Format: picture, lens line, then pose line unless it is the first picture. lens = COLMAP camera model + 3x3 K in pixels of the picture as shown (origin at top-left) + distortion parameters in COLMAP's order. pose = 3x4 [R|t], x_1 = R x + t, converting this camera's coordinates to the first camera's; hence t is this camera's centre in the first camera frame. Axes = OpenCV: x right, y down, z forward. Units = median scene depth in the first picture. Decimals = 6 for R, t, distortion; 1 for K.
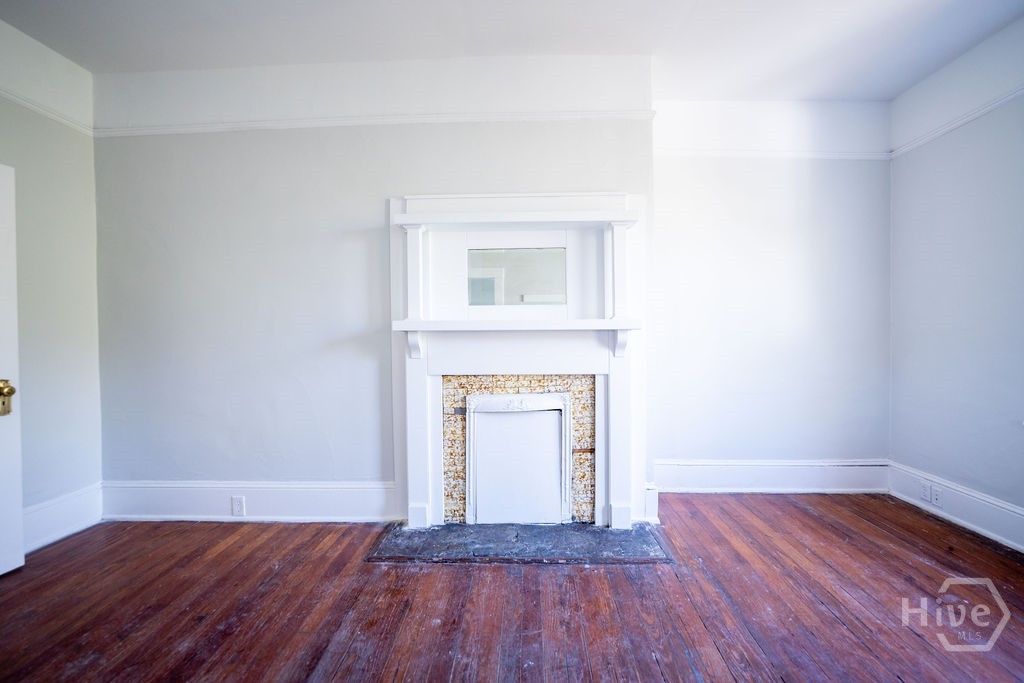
lens RADIAL K [[413.3, 0, 512.7], [0, 413.3, 341.9], [0, 0, 1]] dist [-0.020264, 0.000628]
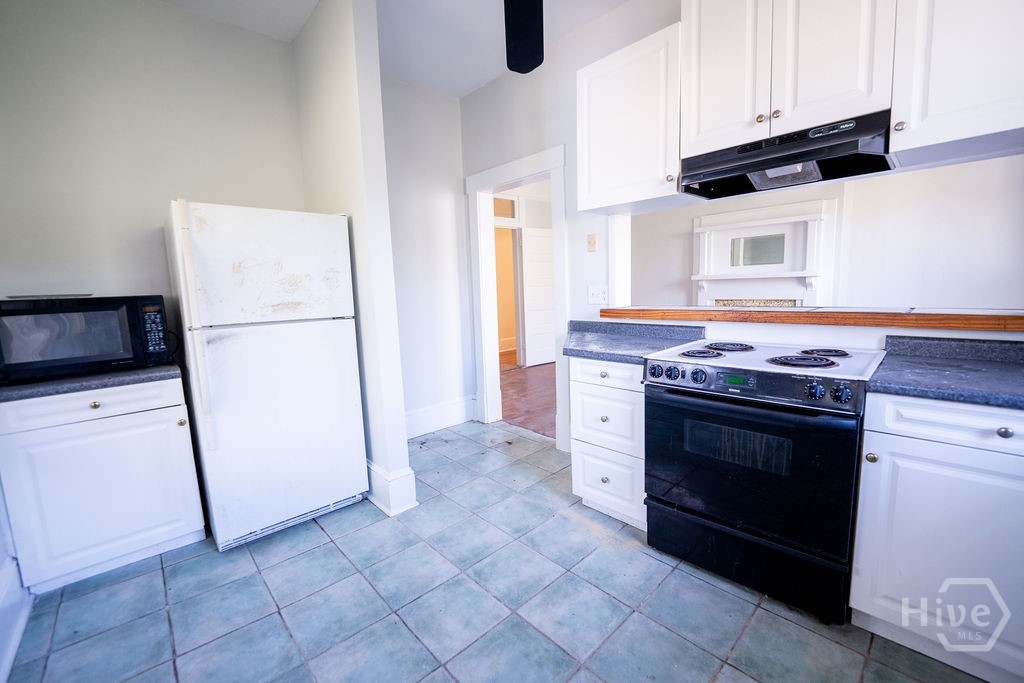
lens RADIAL K [[413.3, 0, 507.4], [0, 413.3, 342.1], [0, 0, 1]] dist [-0.020264, 0.000628]
pose [[0.709618, 0.076678, -0.700402, 0.599696], [0.013247, 0.992433, 0.122070, 0.022434], [0.704462, -0.095902, 0.703232, -1.350392]]
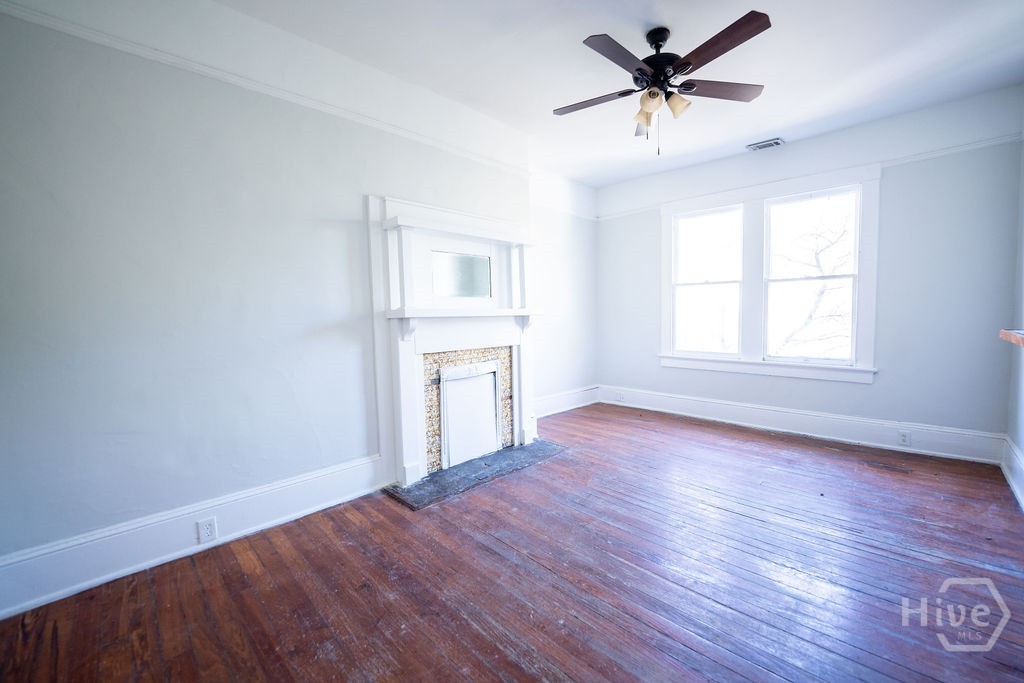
lens RADIAL K [[413.3, 0, 506.7], [0, 413.3, 343.0], [0, 0, 1]] dist [-0.020264, 0.000628]
pose [[0.690862, -0.054493, 0.720930, -0.875865], [0.030232, 0.998461, 0.046500, 0.000114], [-0.722354, -0.010330, 0.691446, -0.014239]]
